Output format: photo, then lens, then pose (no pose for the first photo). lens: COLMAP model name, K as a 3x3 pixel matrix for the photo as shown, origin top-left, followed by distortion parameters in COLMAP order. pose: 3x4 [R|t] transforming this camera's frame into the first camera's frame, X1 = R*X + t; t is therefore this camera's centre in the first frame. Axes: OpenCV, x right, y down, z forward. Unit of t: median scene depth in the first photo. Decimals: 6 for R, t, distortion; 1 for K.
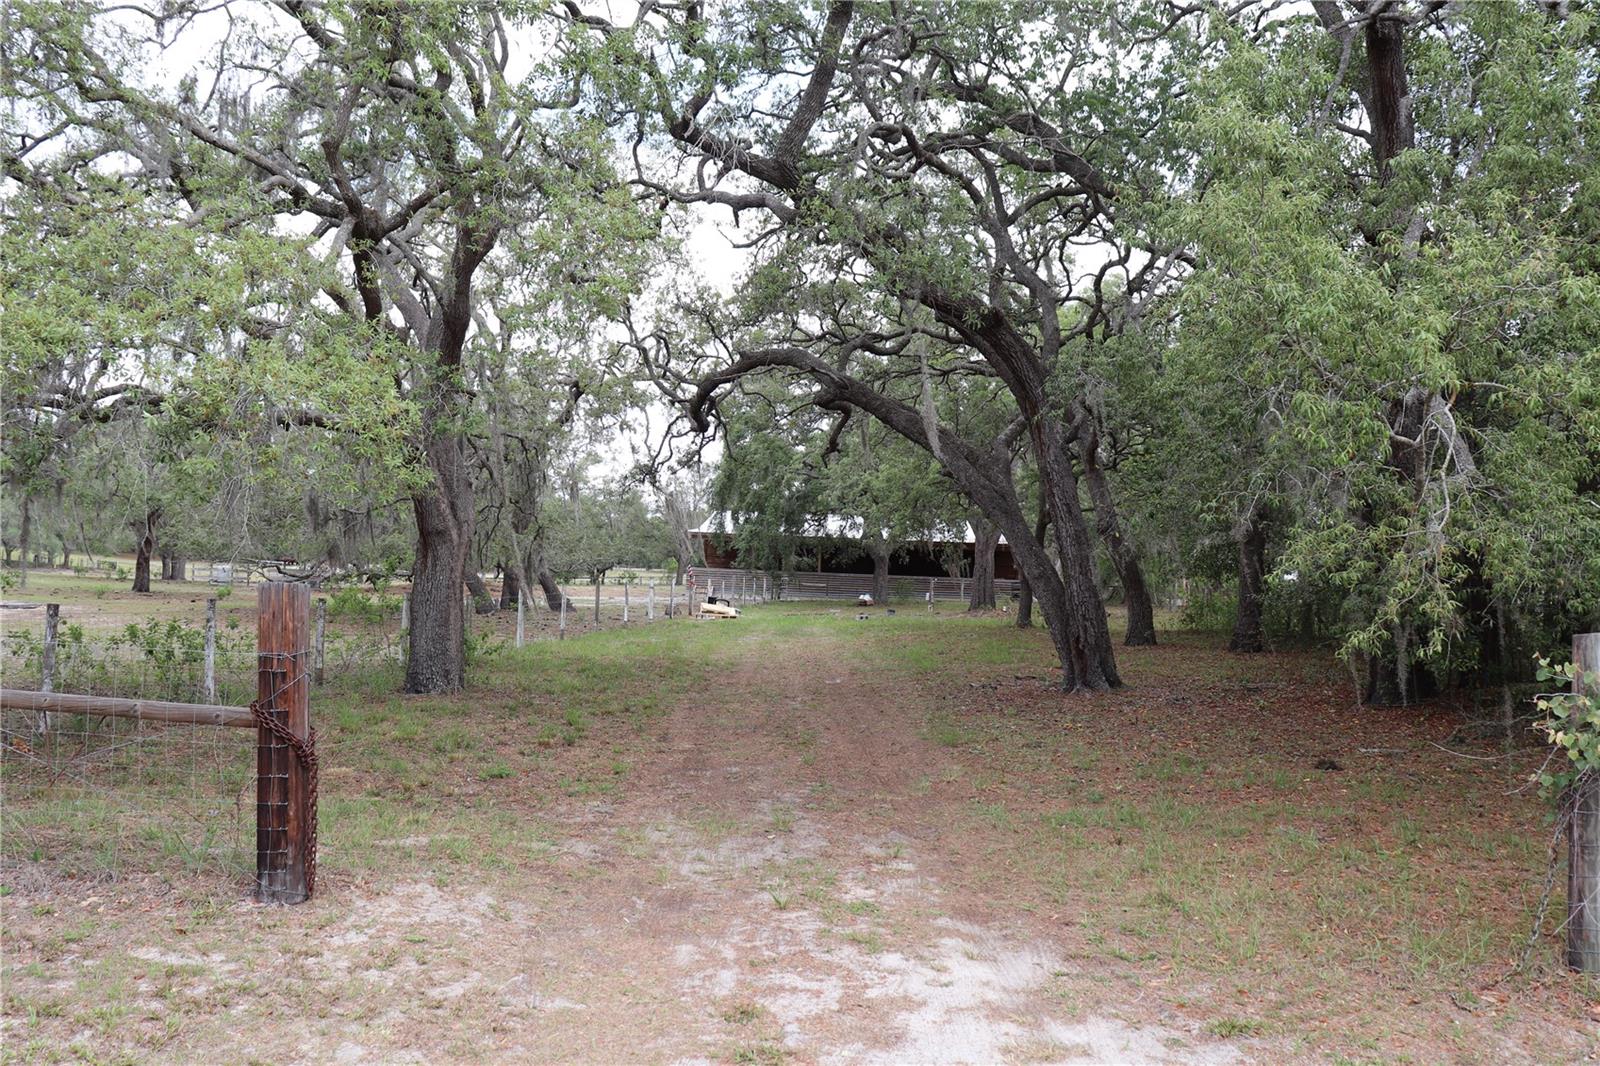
lens RADIAL K [[1336.1, 0, 800.5], [0, 1336.1, 535.3], [0, 0, 1]] dist [-0.100516, 0.087835]
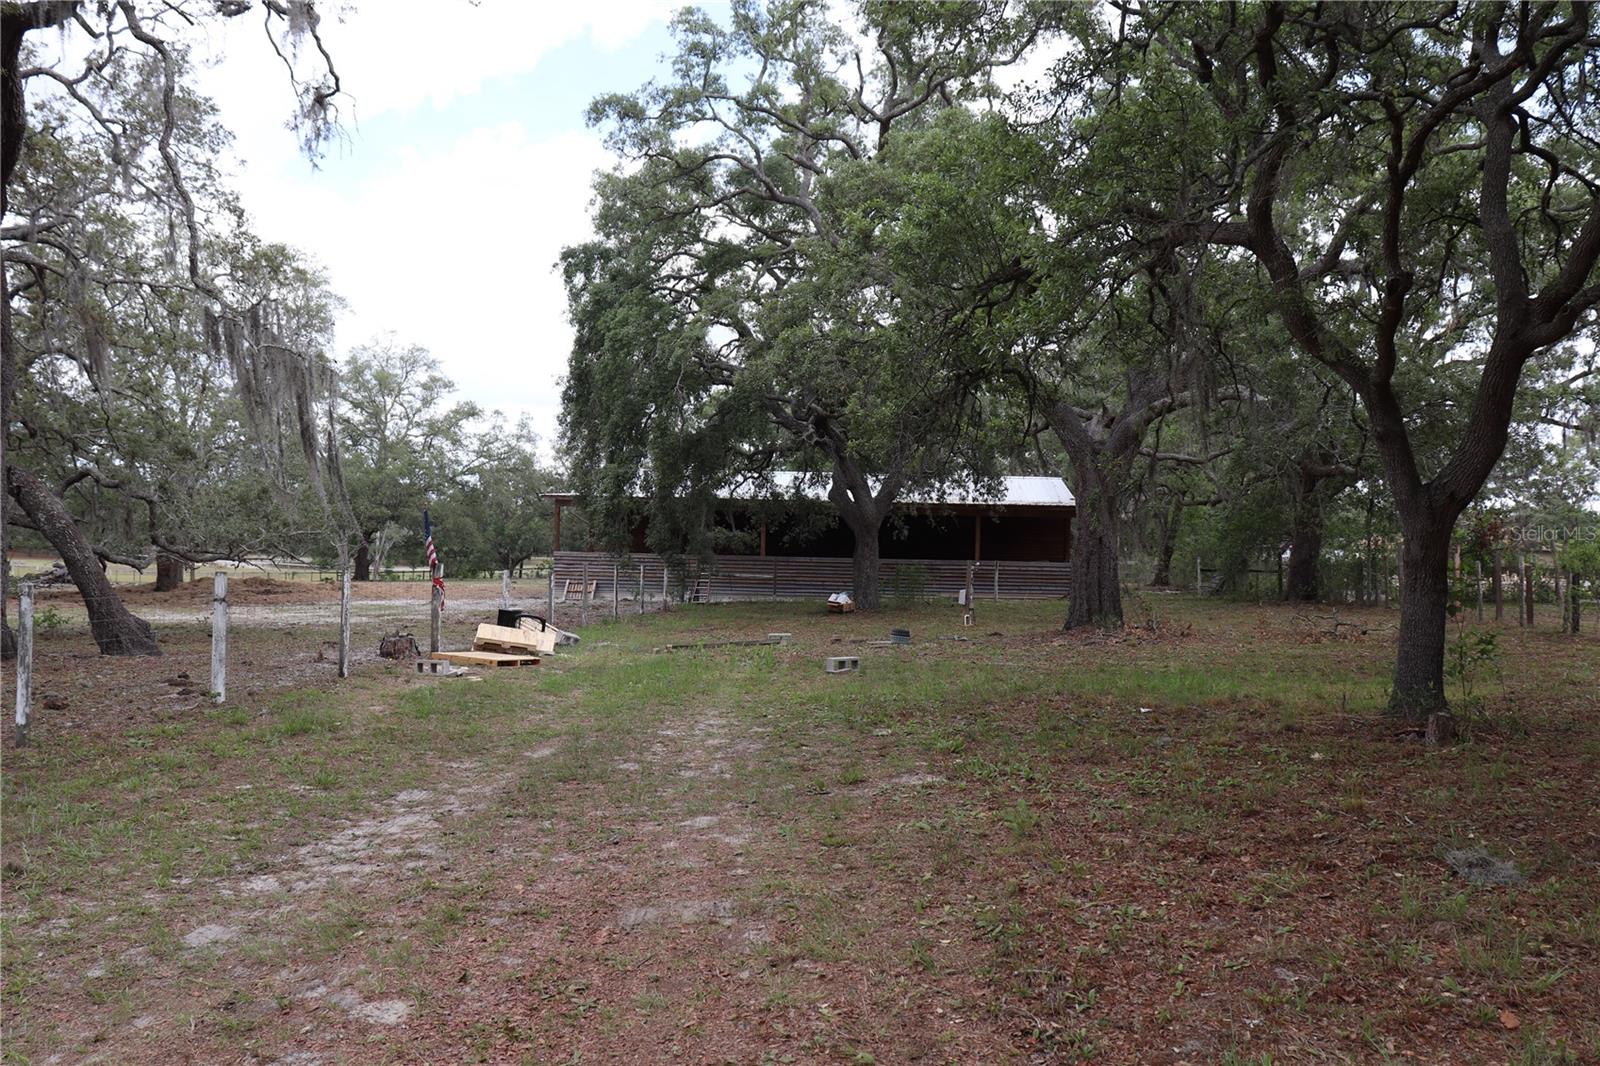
lens RADIAL K [[1336.1, 0, 799.8], [0, 1336.1, 533.4], [0, 0, 1]] dist [-0.100516, 0.087835]
pose [[0.999516, -0.017272, 0.025886, 0.016162], [0.017060, 0.999819, 0.008387, 0.013089], [-0.026026, -0.007941, 0.999630, 0.397759]]
